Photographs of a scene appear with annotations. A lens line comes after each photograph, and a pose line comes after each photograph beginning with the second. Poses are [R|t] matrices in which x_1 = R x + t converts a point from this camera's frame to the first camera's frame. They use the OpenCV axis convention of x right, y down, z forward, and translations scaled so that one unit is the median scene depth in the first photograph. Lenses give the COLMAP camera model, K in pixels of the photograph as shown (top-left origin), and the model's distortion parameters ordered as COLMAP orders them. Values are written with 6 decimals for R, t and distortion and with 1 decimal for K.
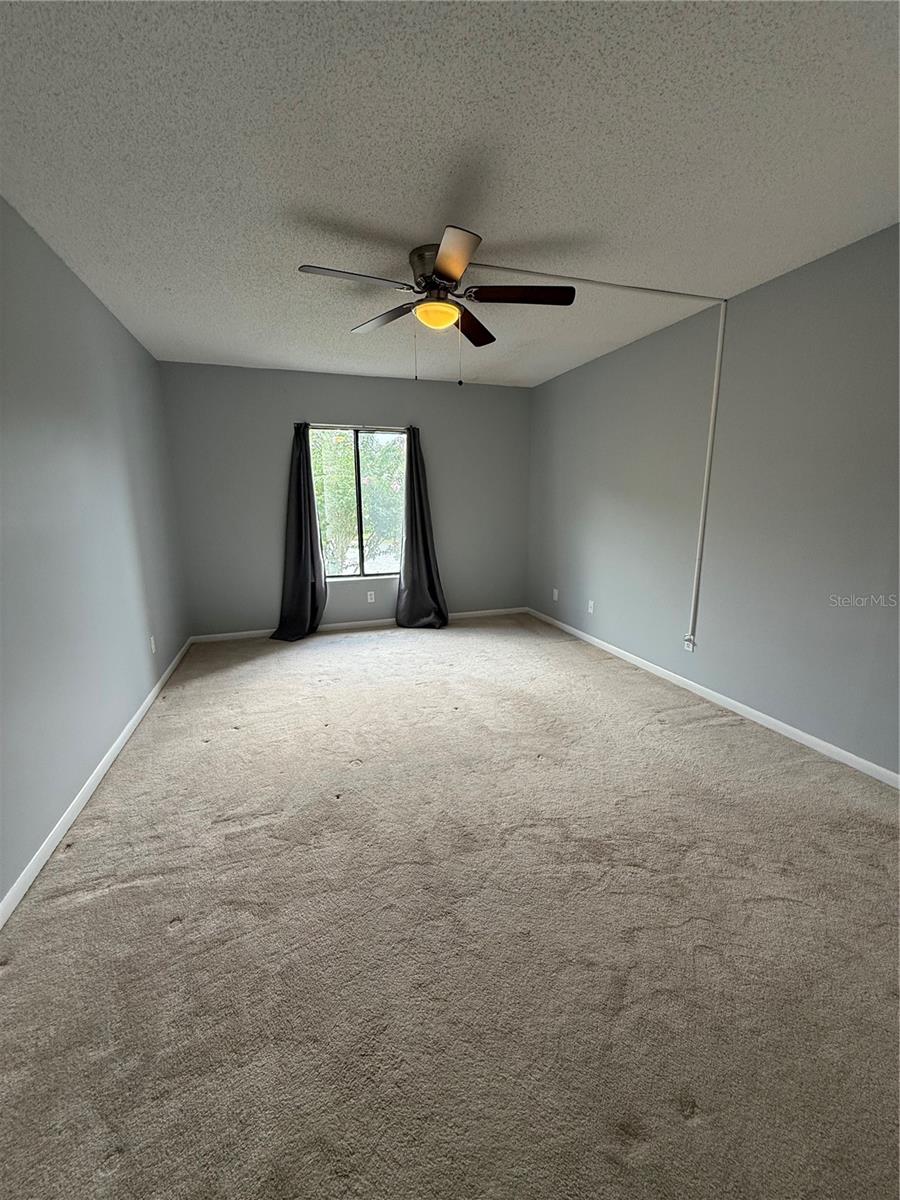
lens RADIAL K [[478.9, 0, 450.2], [0, 478.9, 598.8], [0, 0, 1]] dist [-0.001491, 0.000248]
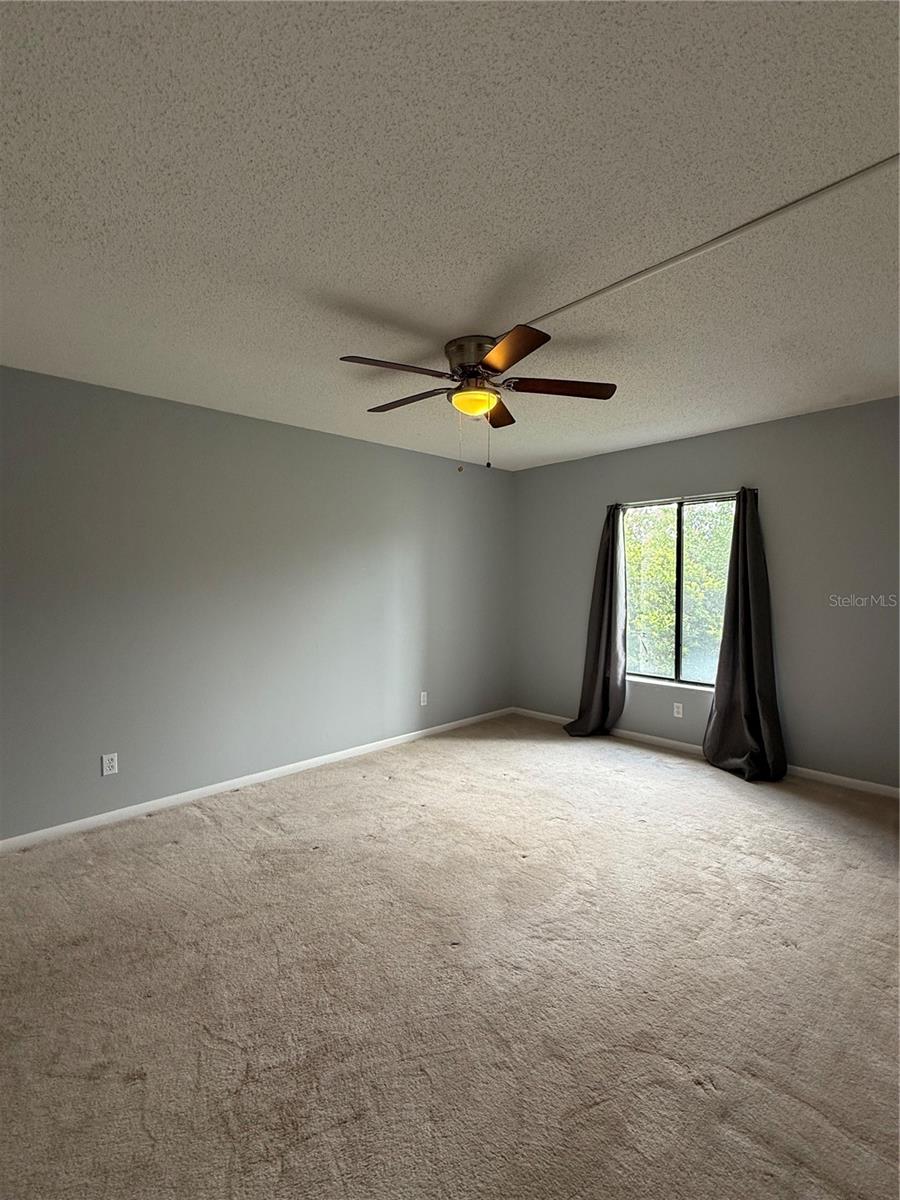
lens RADIAL K [[535.5, 0, 447.9], [0, 535.5, 597.1], [0, 0, 1]] dist [0.003266, 0.000094]
pose [[0.421258, 0.029387, -0.906465, 0.472367], [-0.180450, 0.982208, -0.052018, -0.073942], [0.888808, 0.185484, 0.419066, 0.290935]]
